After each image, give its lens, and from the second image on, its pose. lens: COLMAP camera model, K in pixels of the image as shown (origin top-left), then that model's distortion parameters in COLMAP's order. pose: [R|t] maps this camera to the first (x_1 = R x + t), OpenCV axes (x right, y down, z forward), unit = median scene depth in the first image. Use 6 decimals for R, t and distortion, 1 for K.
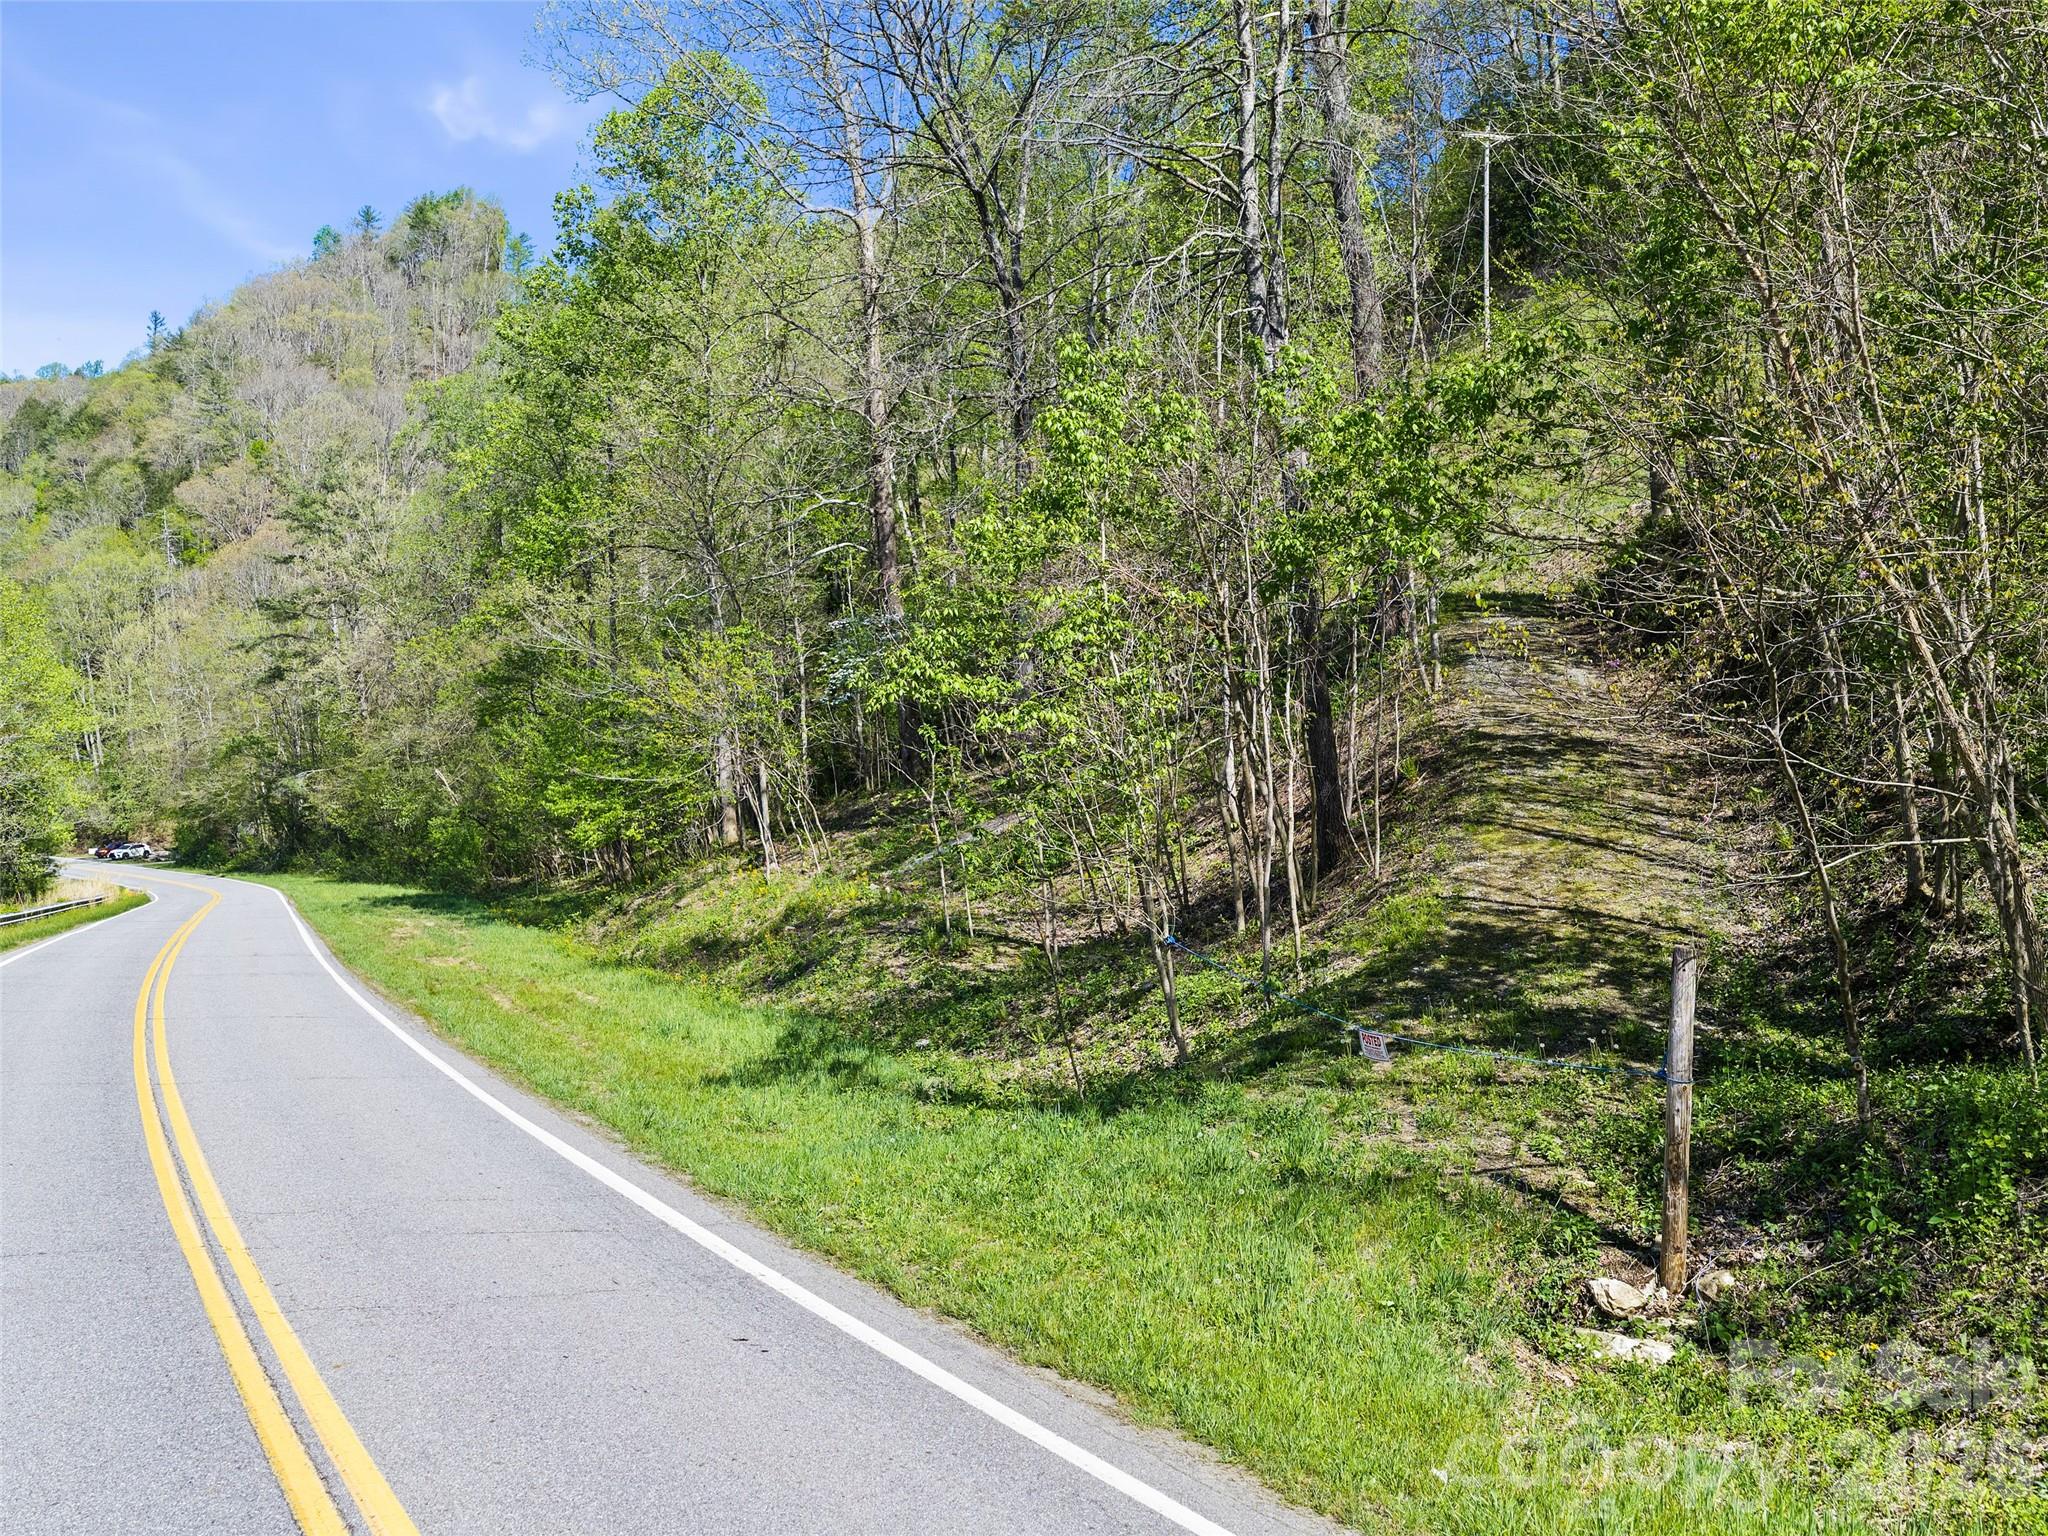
lens RADIAL K [[1684.7, 0, 1021.5], [0, 1684.7, 772.1], [0, 0, 1]] dist [-0.016588, 0.020830]
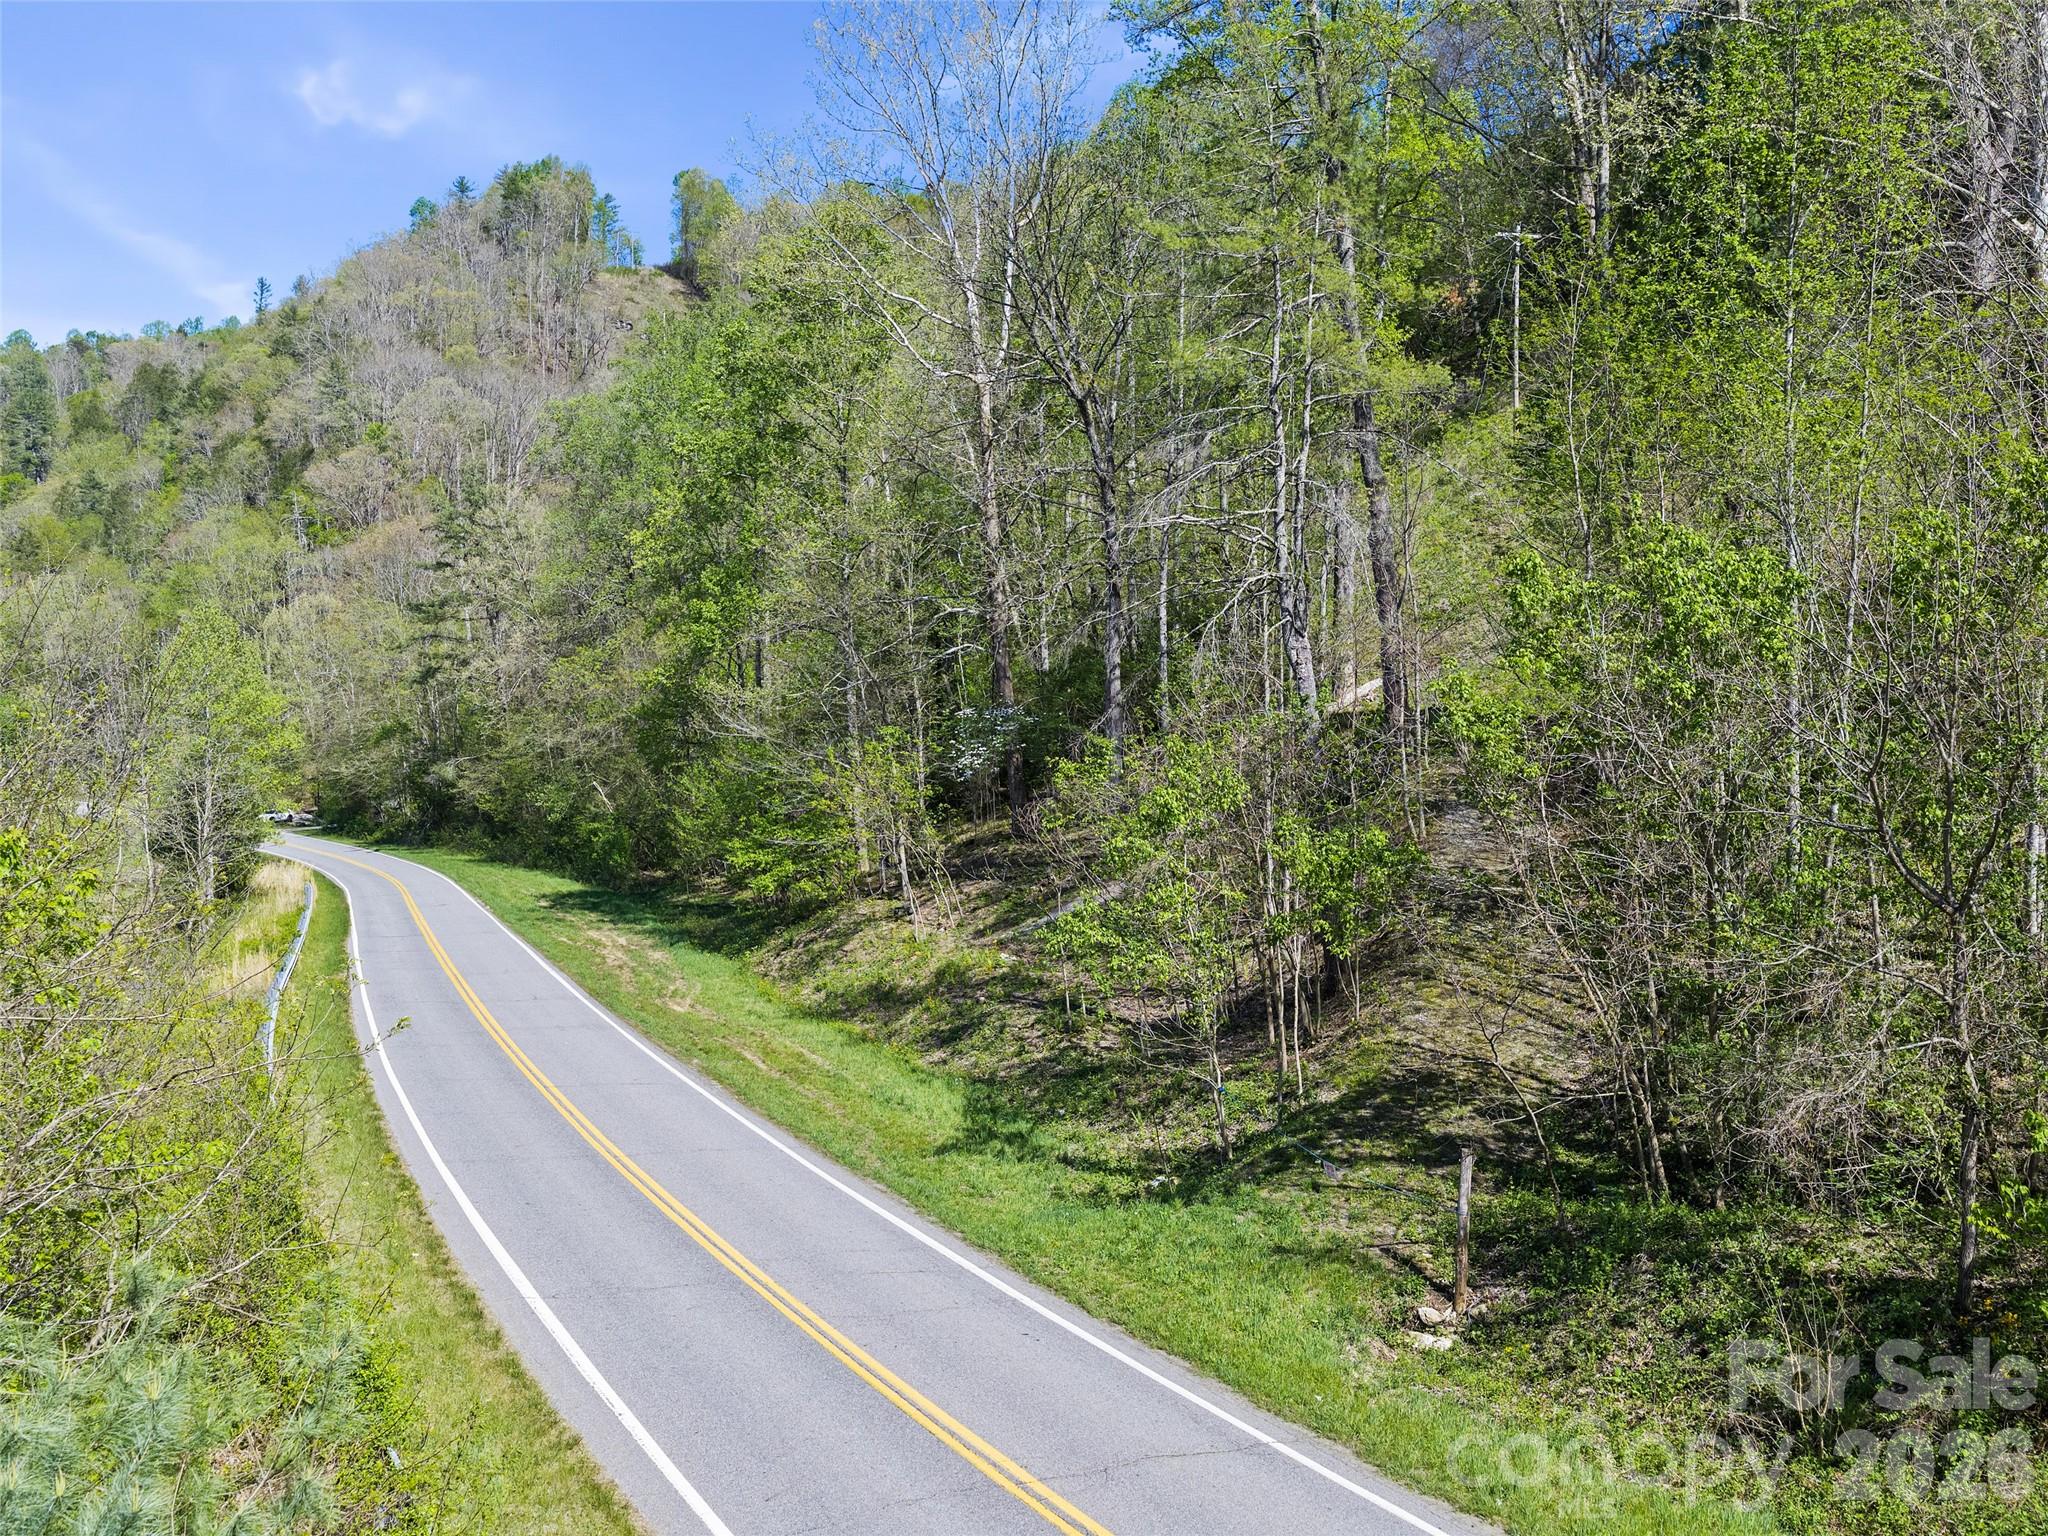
lens RADIAL K [[1684.7, 0, 1025.0], [0, 1684.7, 764.8], [0, 0, 1]] dist [-0.016588, 0.020830]
pose [[0.999236, -0.000301, -0.039074, -0.030884], [0.001833, 0.999230, 0.039183, -0.204516], [0.039032, -0.039225, 0.998468, -0.485845]]
